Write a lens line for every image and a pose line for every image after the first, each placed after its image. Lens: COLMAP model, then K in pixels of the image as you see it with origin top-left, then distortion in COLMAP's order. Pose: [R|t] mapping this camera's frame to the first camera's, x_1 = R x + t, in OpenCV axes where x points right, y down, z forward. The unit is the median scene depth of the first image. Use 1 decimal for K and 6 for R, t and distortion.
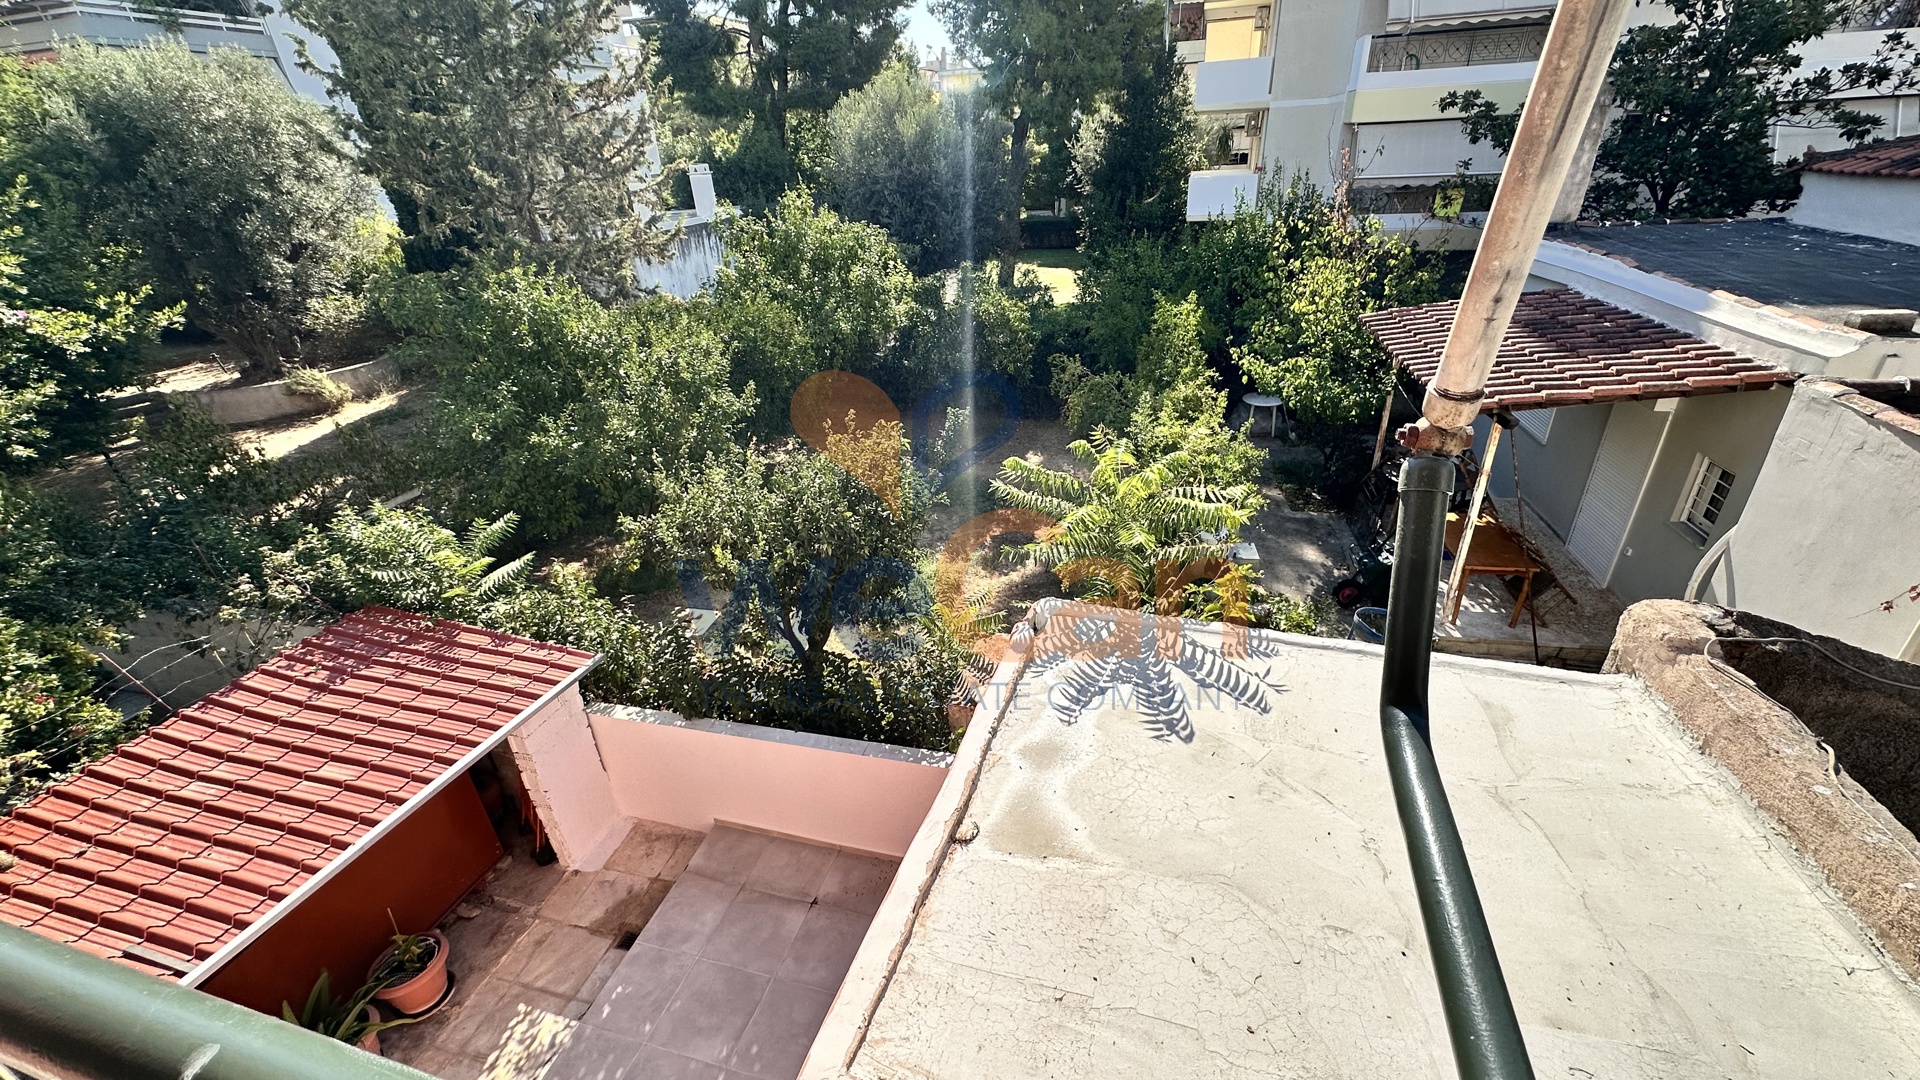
lens RADIAL K [[770.6, 0, 967.7], [0, 770.6, 543.6], [0, 0, 1]] dist [-0.004183, 0.001404]
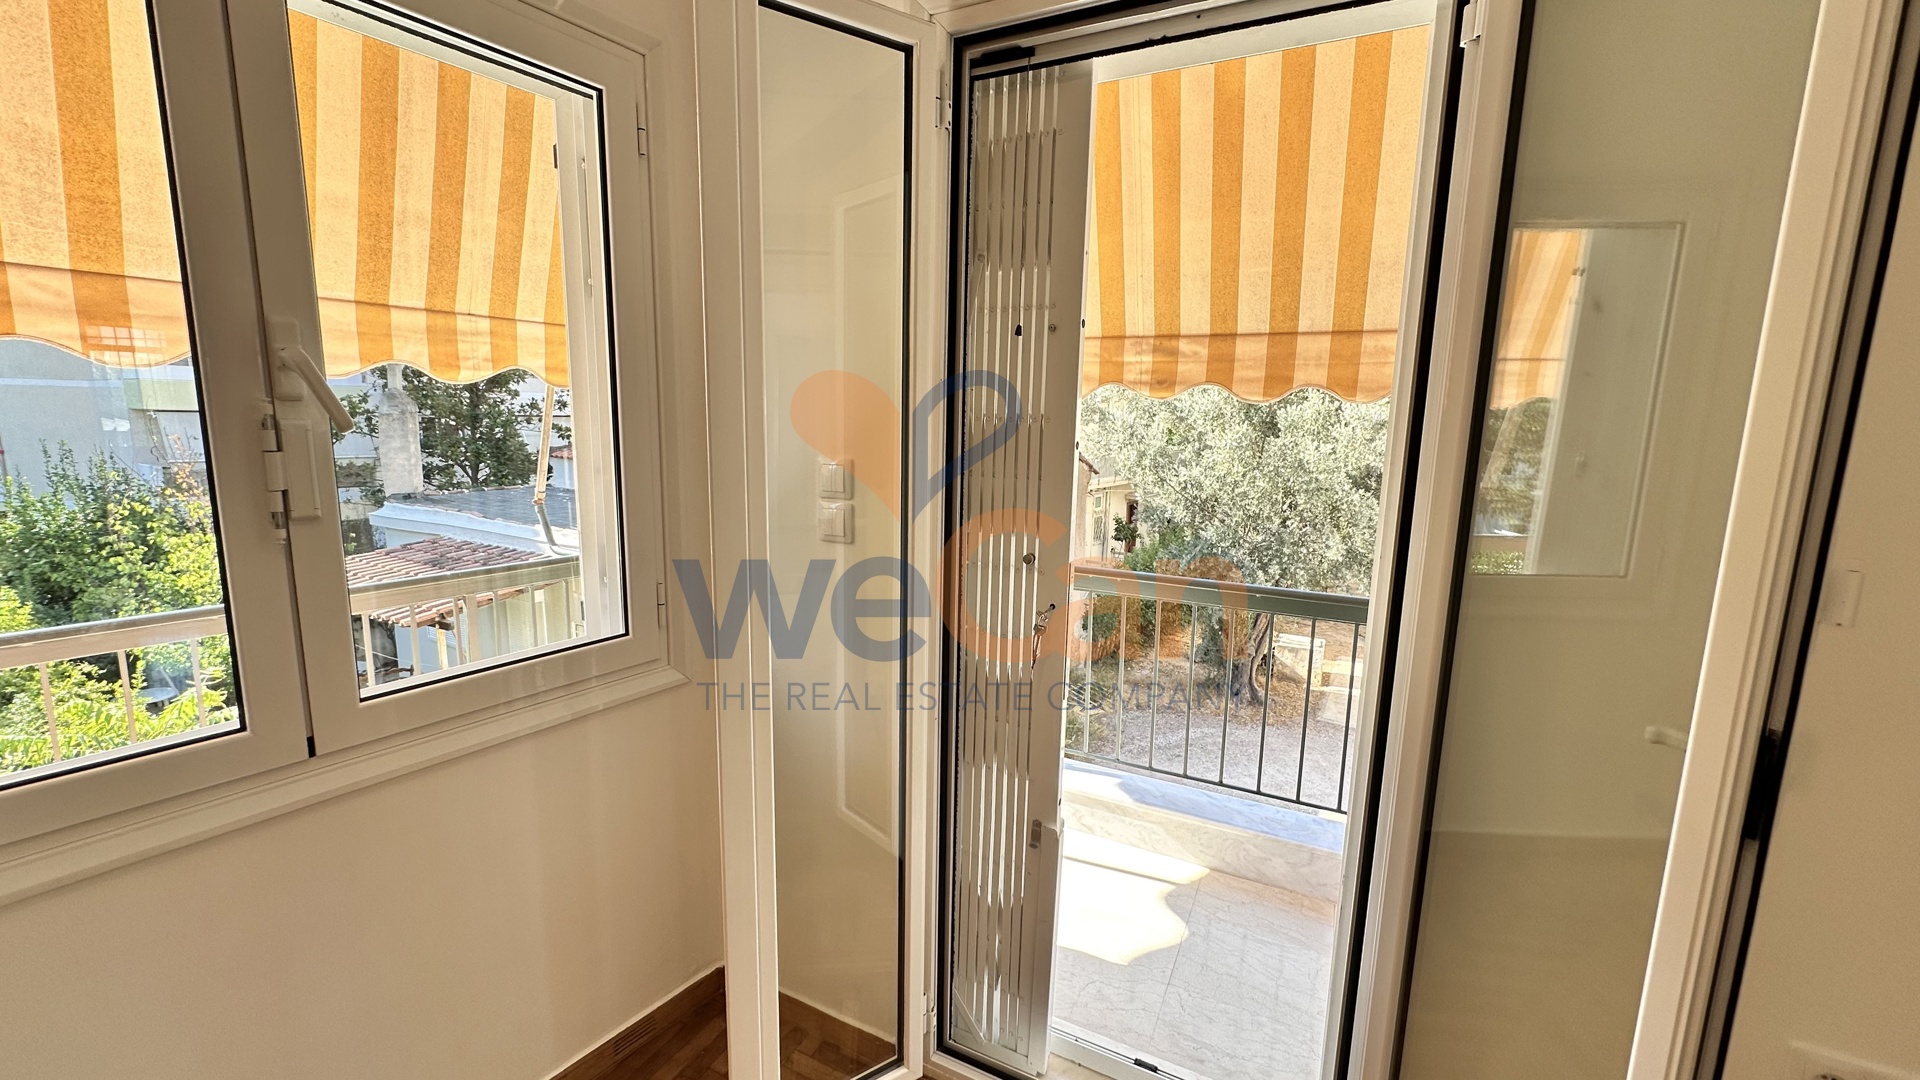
lens RADIAL K [[770.6, 0, 958.2], [0, 770.6, 543.7], [0, 0, 1]] dist [-0.004183, 0.001404]
pose [[0.297769, -0.101799, 0.949195, -0.079328], [0.413916, 0.909742, -0.032280, 0.033854], [-0.860237, 0.402499, 0.313029, -0.064497]]
